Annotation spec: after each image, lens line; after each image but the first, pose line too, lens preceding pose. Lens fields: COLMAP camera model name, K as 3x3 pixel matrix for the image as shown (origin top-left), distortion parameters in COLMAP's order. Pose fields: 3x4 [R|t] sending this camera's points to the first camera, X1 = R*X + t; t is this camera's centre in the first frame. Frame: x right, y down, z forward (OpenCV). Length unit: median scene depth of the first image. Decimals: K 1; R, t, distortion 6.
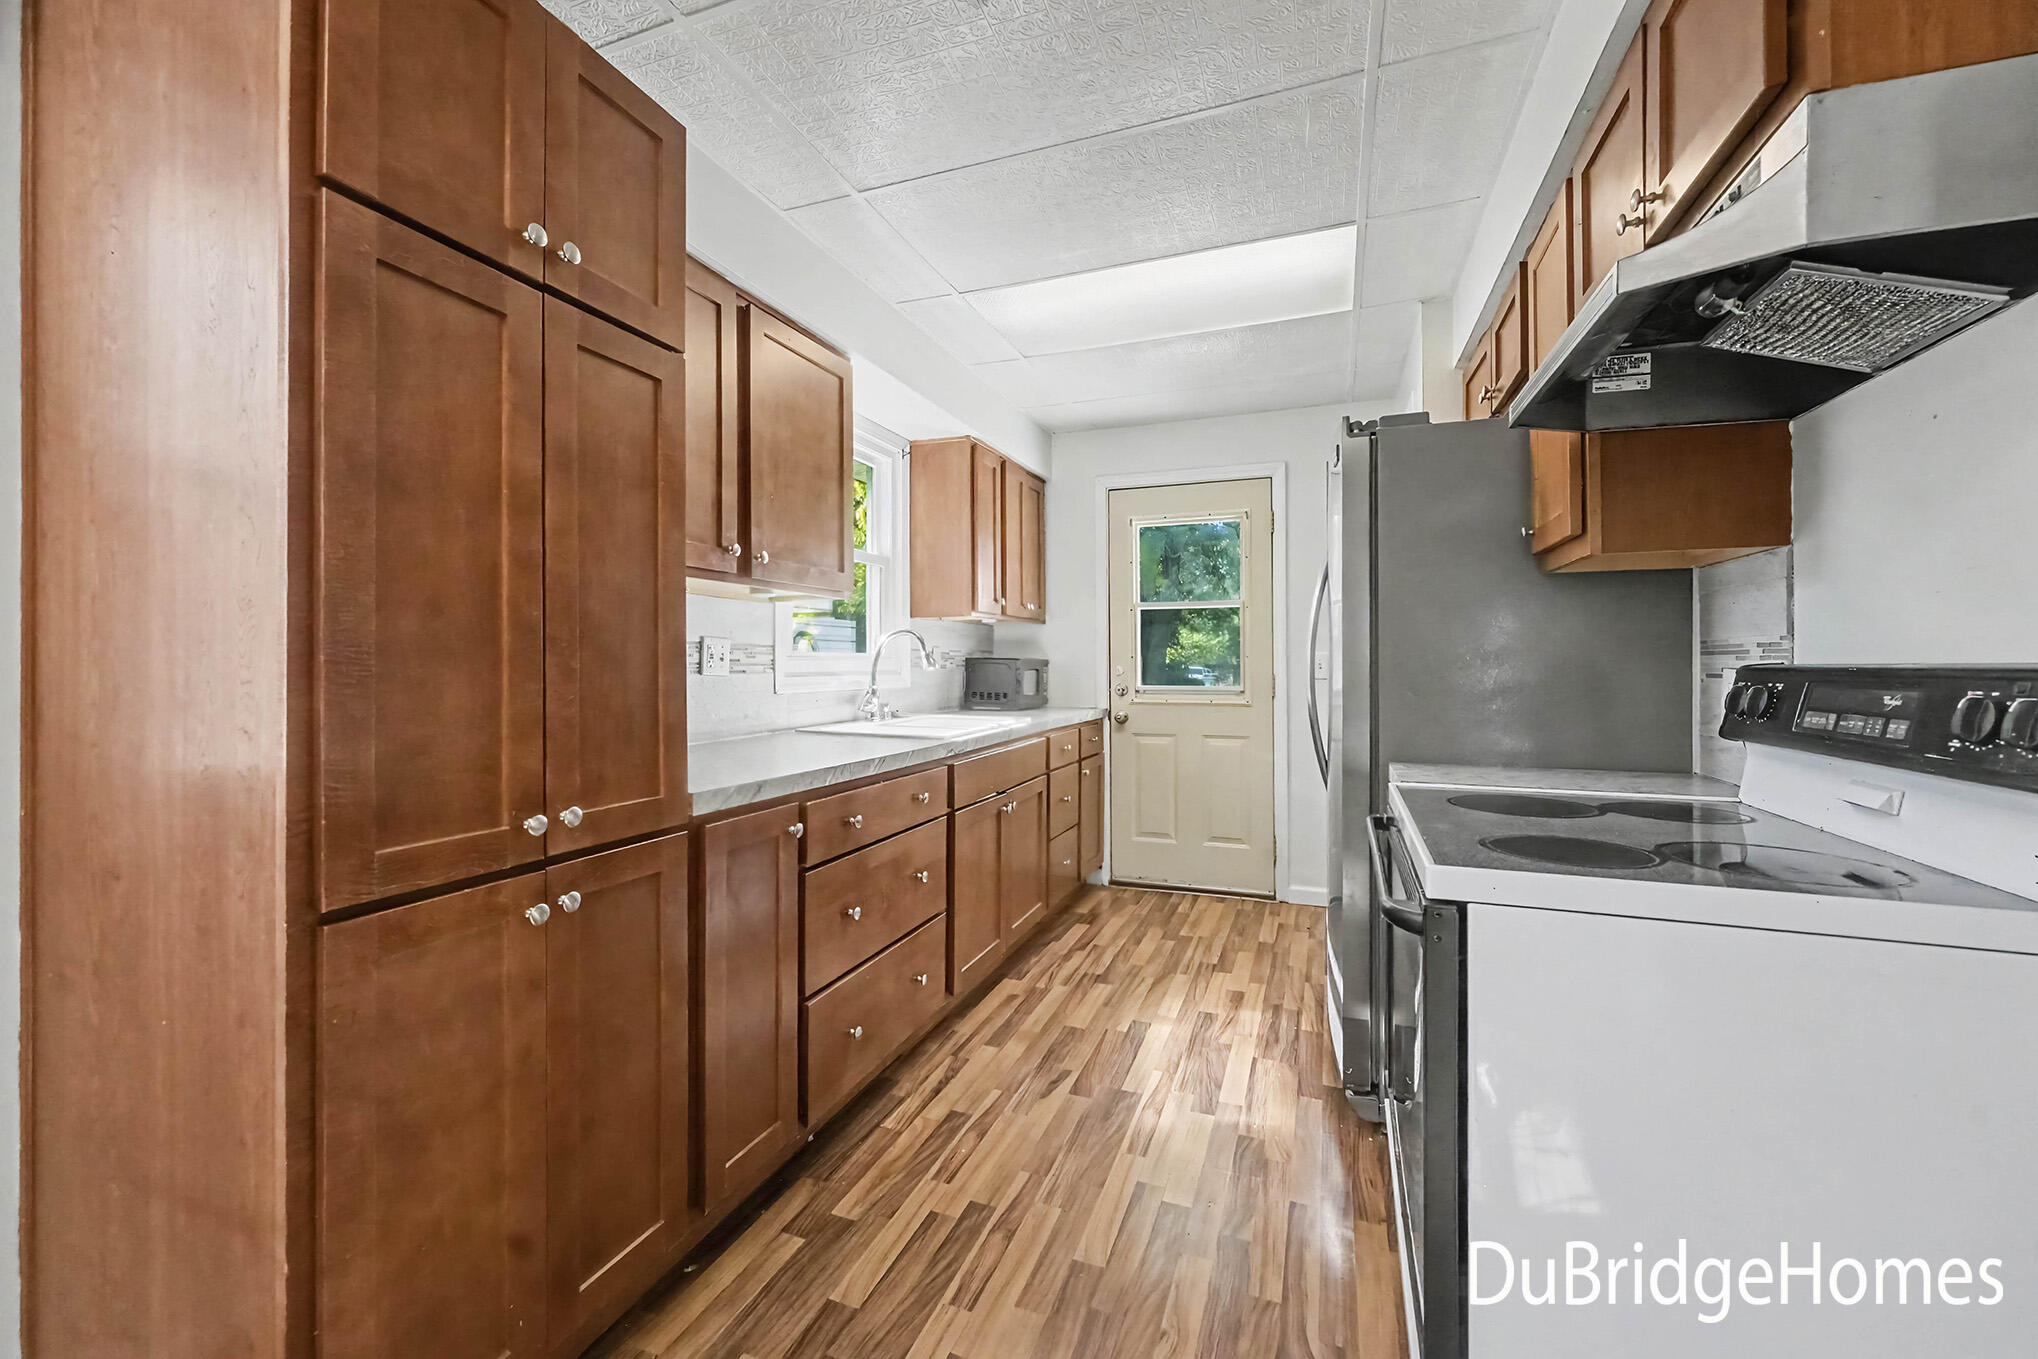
lens RADIAL K [[812.9, 0, 1016.1], [0, 812.9, 665.0], [0, 0, 1]] dist [0.002873, 0.000186]
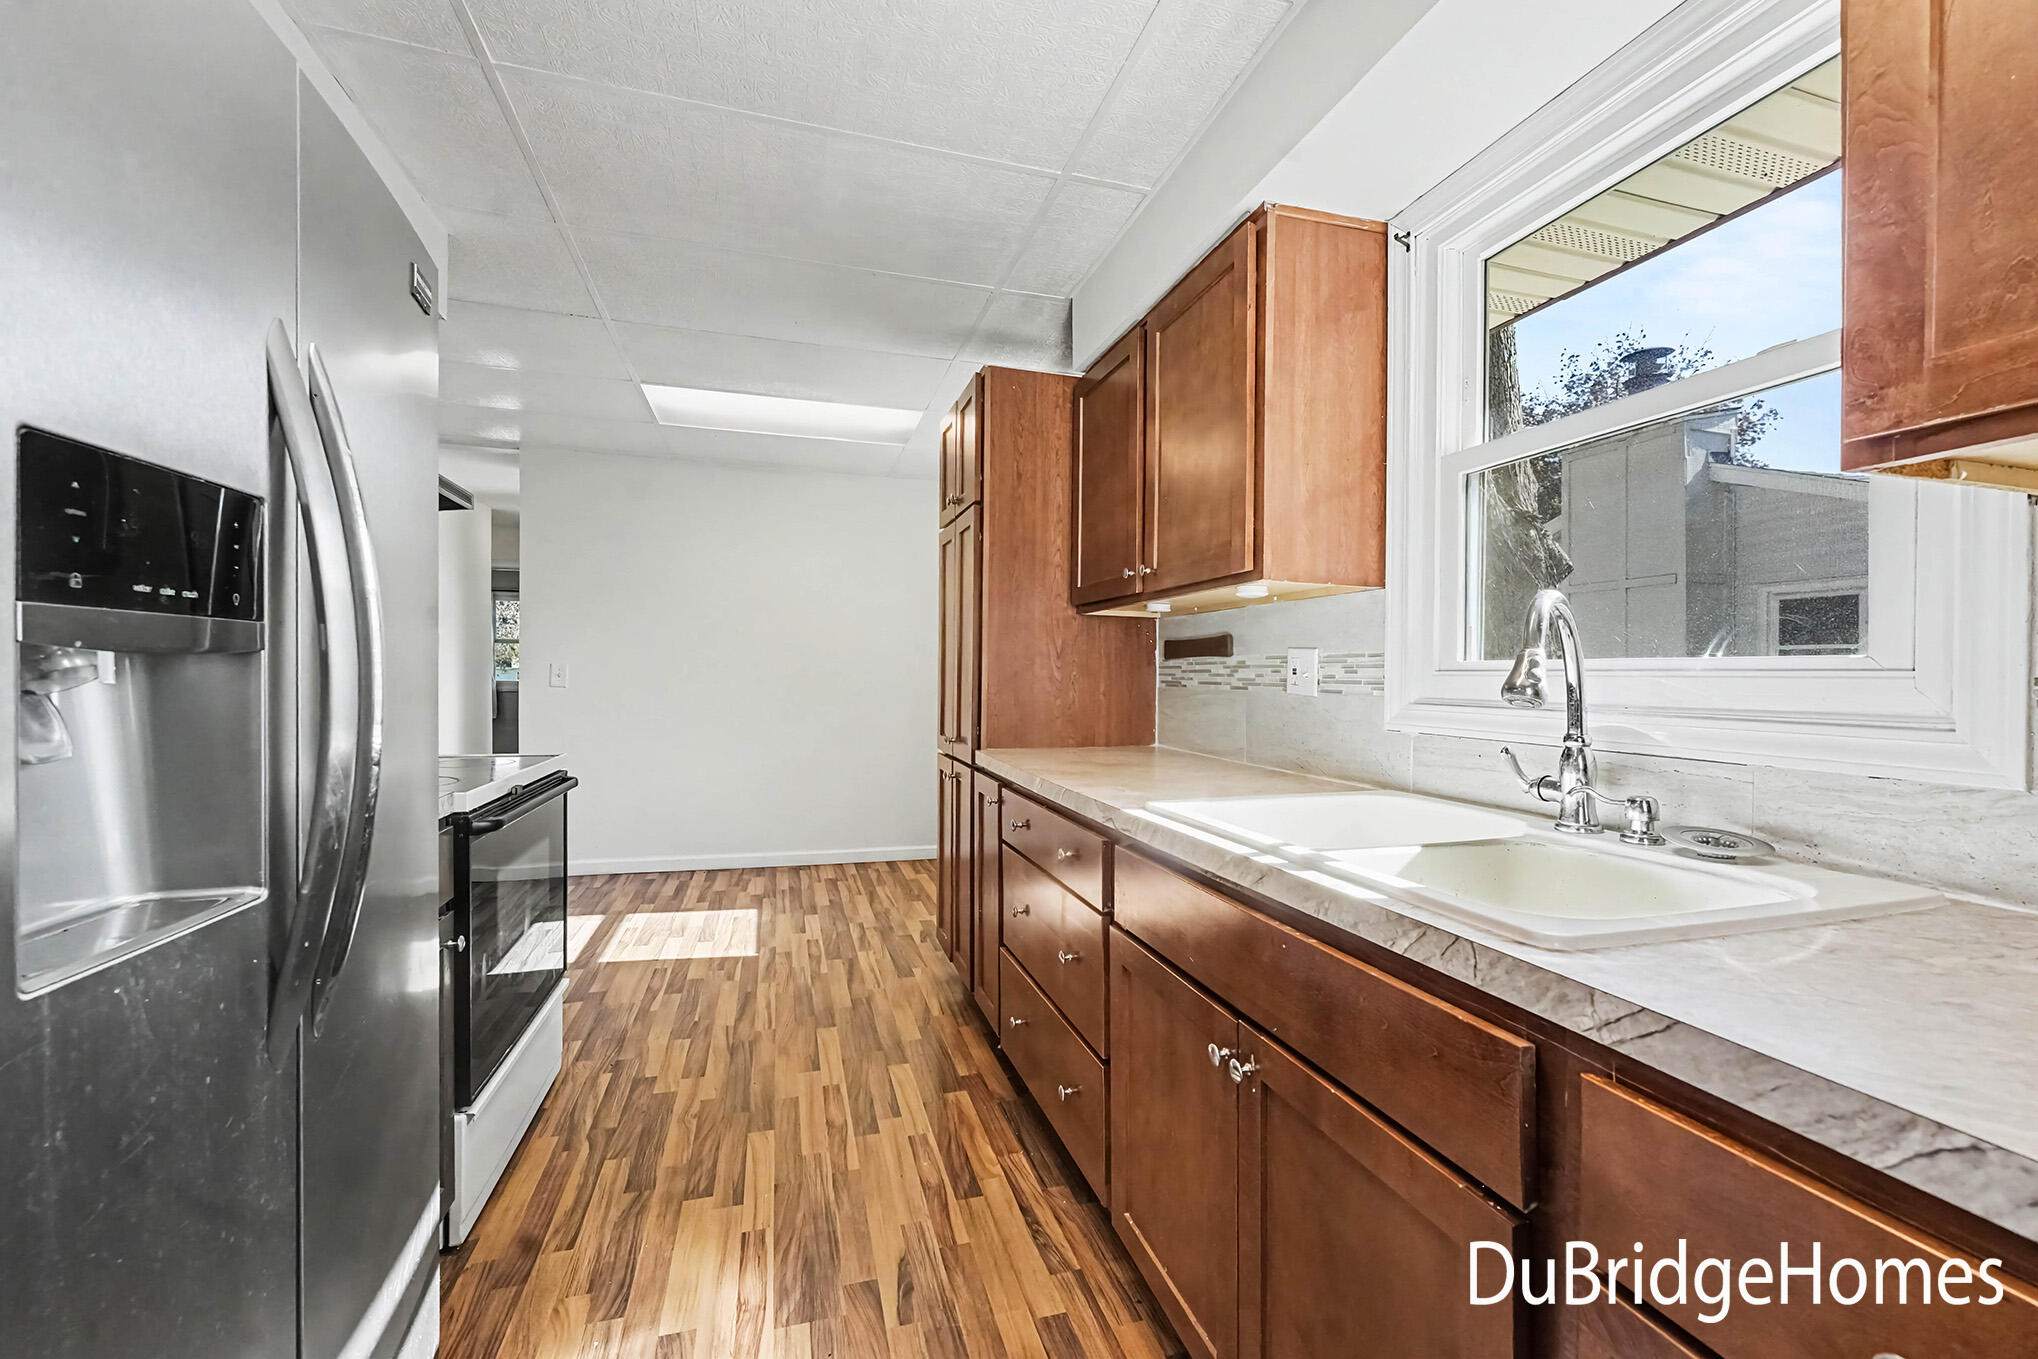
lens RADIAL K [[812.9, 0, 1016.0], [0, 812.9, 678.6], [0, 0, 1]] dist [0.002873, 0.000186]
pose [[-0.794439, -0.004523, -0.607327, 0.432108], [-0.010696, 0.999921, 0.006545, -0.006516], [0.607249, 0.011695, -0.794425, 1.754537]]
